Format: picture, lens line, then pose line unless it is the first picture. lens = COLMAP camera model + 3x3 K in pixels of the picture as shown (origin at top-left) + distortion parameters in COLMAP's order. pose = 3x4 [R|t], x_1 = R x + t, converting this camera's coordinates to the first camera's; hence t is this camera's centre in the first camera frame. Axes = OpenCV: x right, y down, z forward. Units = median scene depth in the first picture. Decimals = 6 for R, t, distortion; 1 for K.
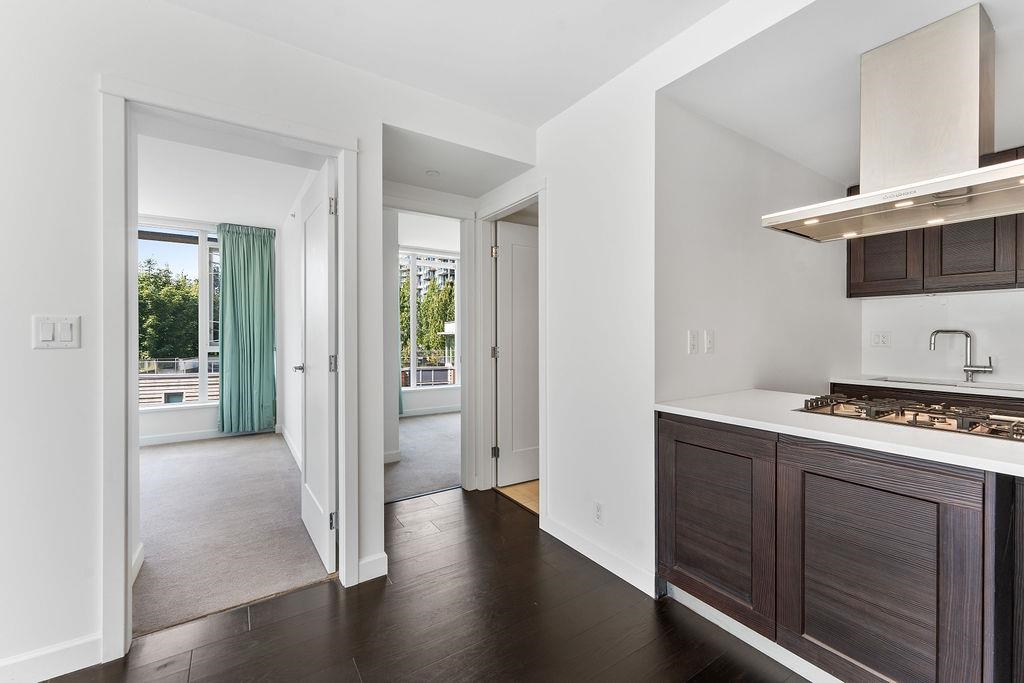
lens RADIAL K [[407.1, 0, 498.2], [0, 407.1, 340.0], [0, 0, 1]] dist [0.002070, -0.001782]
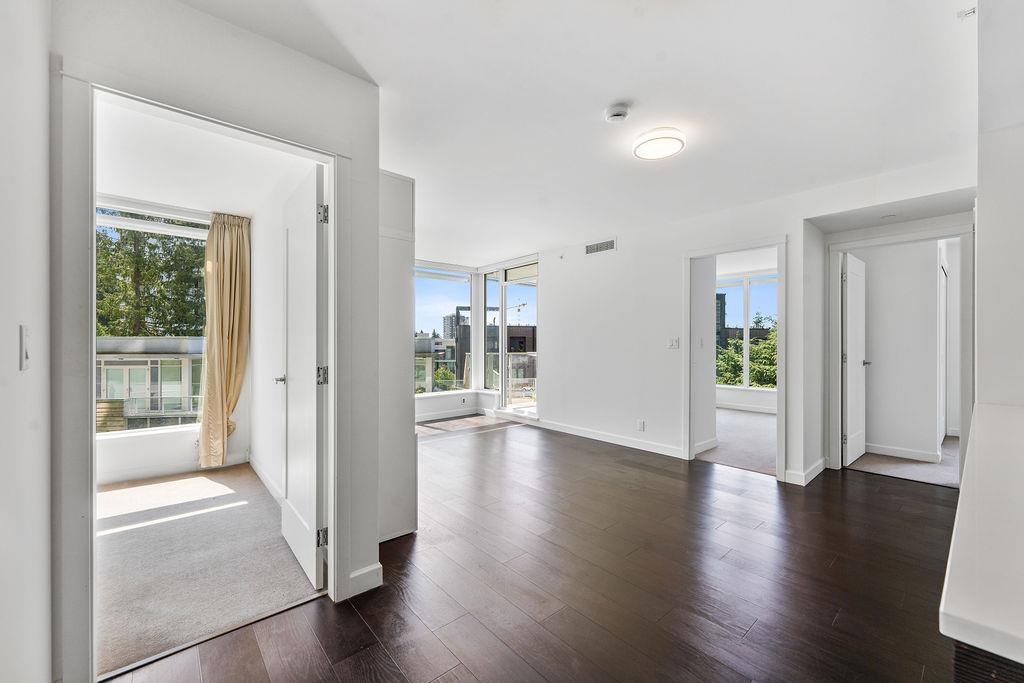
lens RADIAL K [[407.1, 0, 514.7], [0, 407.1, 345.6], [0, 0, 1]] dist [0.002070, -0.001782]
pose [[0.154034, 0.003990, -0.988058, 0.932223], [-0.012007, 0.999926, 0.002166, 0.004119], [0.987993, 0.011530, 0.154070, -0.341696]]
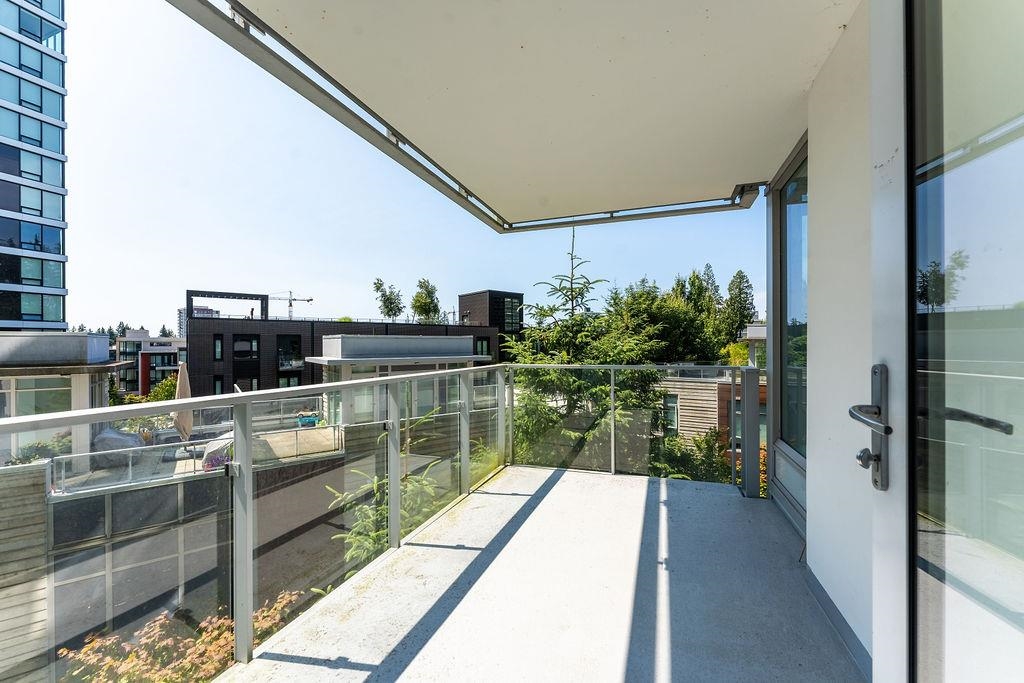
lens RADIAL K [[407.1, 0, 509.6], [0, 407.1, 344.2], [0, 0, 1]] dist [0.002070, -0.001782]
pose [[0.612394, -0.000189, -0.790553, -1.441117], [-0.003665, 0.999989, -0.003078, -0.008715], [0.790544, 0.004782, 0.612386, 0.052853]]
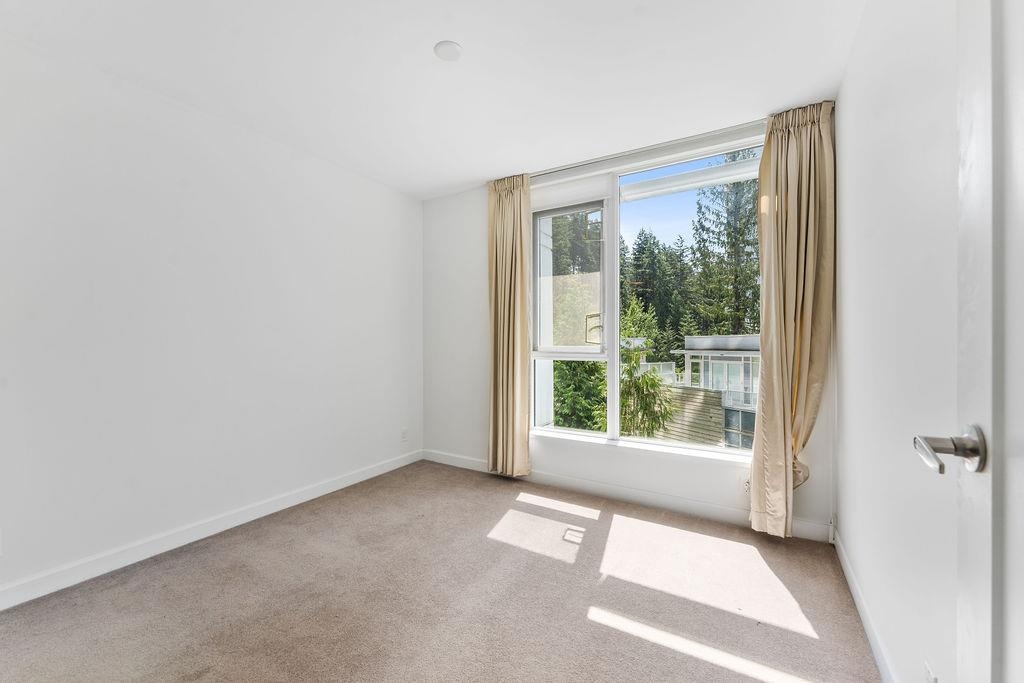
lens RADIAL K [[407.1, 0, 515.3], [0, 407.1, 341.0], [0, 0, 1]] dist [0.002070, -0.001782]
pose [[-0.892278, -0.000238, -0.451487, 0.216350], [-0.002069, 0.999992, 0.003561, 0.037868], [0.451483, 0.004112, -0.892270, -0.644441]]
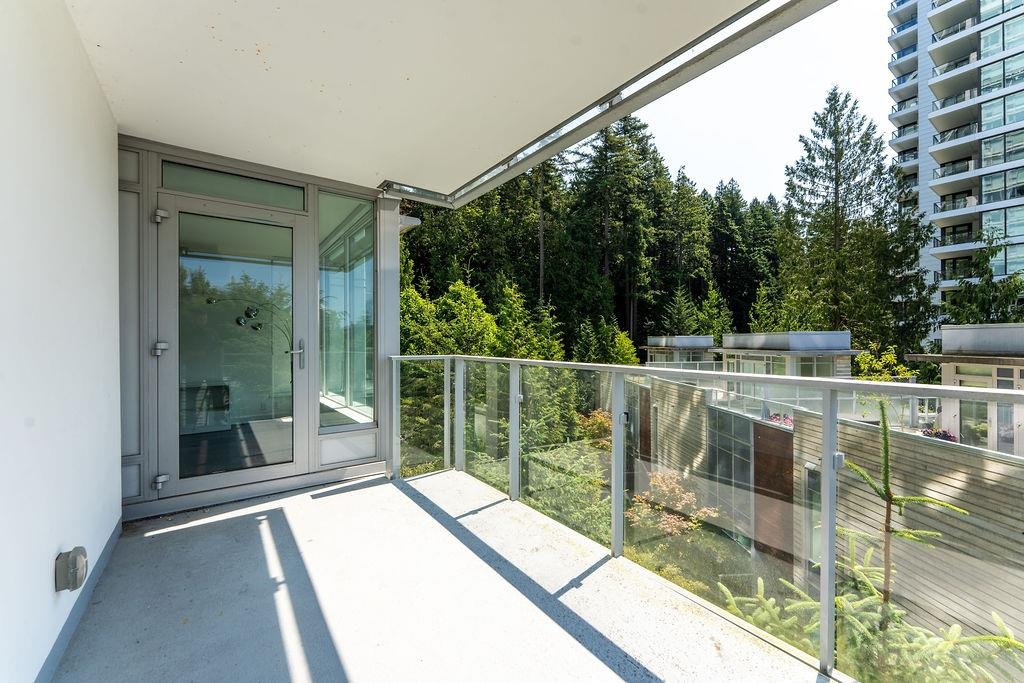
lens RADIAL K [[407.1, 0, 519.7], [0, 407.1, 340.4], [0, 0, 1]] dist [0.002070, -0.001782]
pose [[-0.996628, 0.003552, -0.081974, -2.033658], [0.002979, 0.999970, 0.007102, 0.009282], [0.081996, 0.006834, -0.996609, 1.177719]]
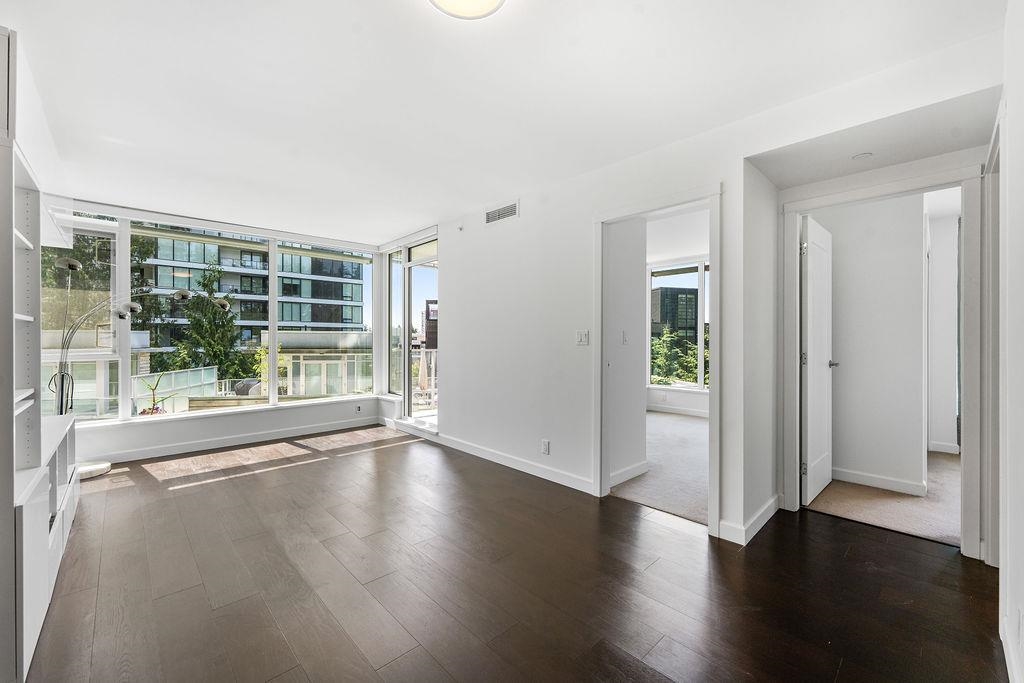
lens RADIAL K [[407.1, 0, 513.5], [0, 407.1, 340.1], [0, 0, 1]] dist [0.002070, -0.001782]
pose [[0.198625, 0.003480, -0.980069, 0.564408], [-0.012129, 0.999926, 0.001092, -0.002259], [0.980001, 0.011670, 0.198652, 0.096696]]
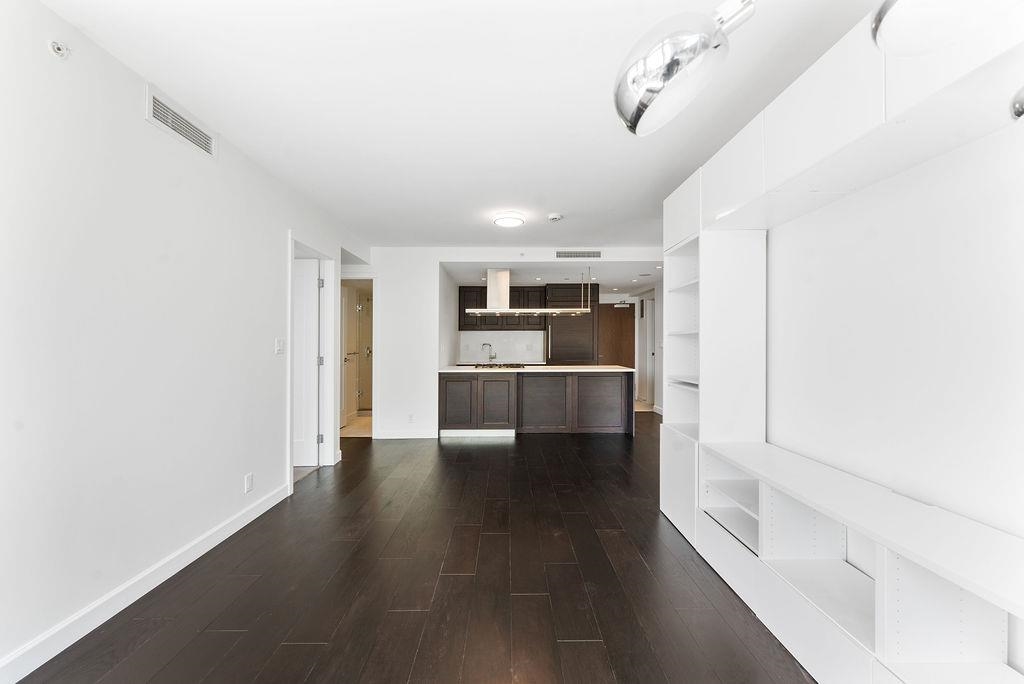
lens RADIAL K [[407.1, 0, 508.5], [0, 407.1, 344.2], [0, 0, 1]] dist [0.002070, -0.001782]
pose [[0.537531, -0.000484, 0.843244, -1.228344], [0.014956, 0.999848, -0.008959, 0.007101], [-0.843111, 0.017427, 0.537457, -0.673390]]
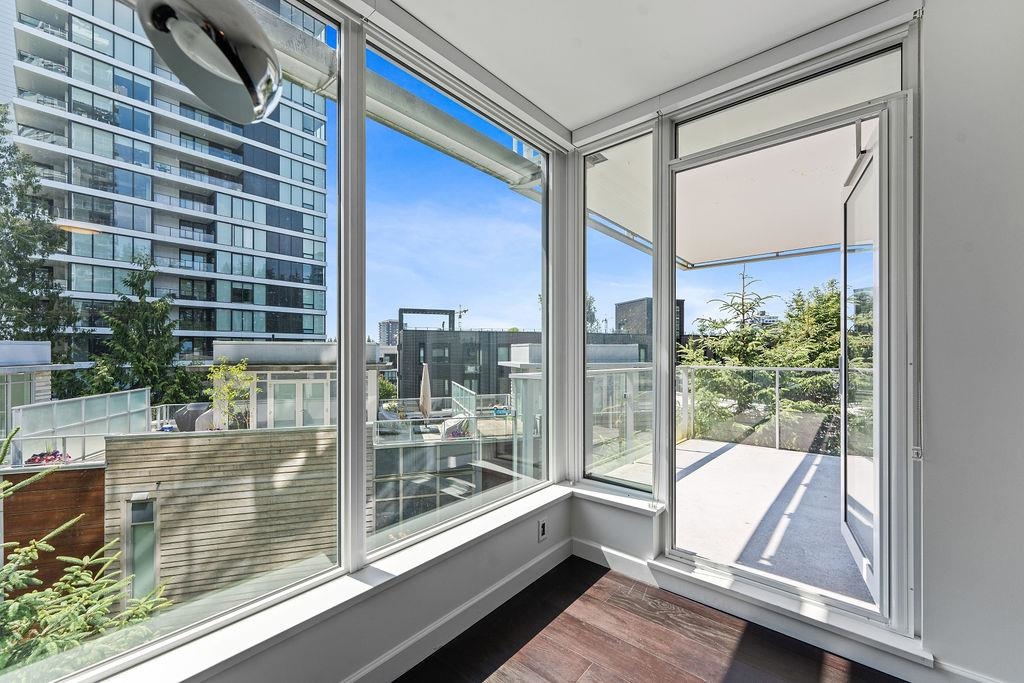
lens RADIAL K [[407.1, 0, 514.3], [0, 407.1, 351.2], [0, 0, 1]] dist [0.002070, -0.001782]
pose [[0.297212, -0.000119, -0.954812, -0.865177], [-0.009833, 0.999947, -0.003185, 0.005034], [0.954761, 0.010335, 0.297195, -0.561720]]
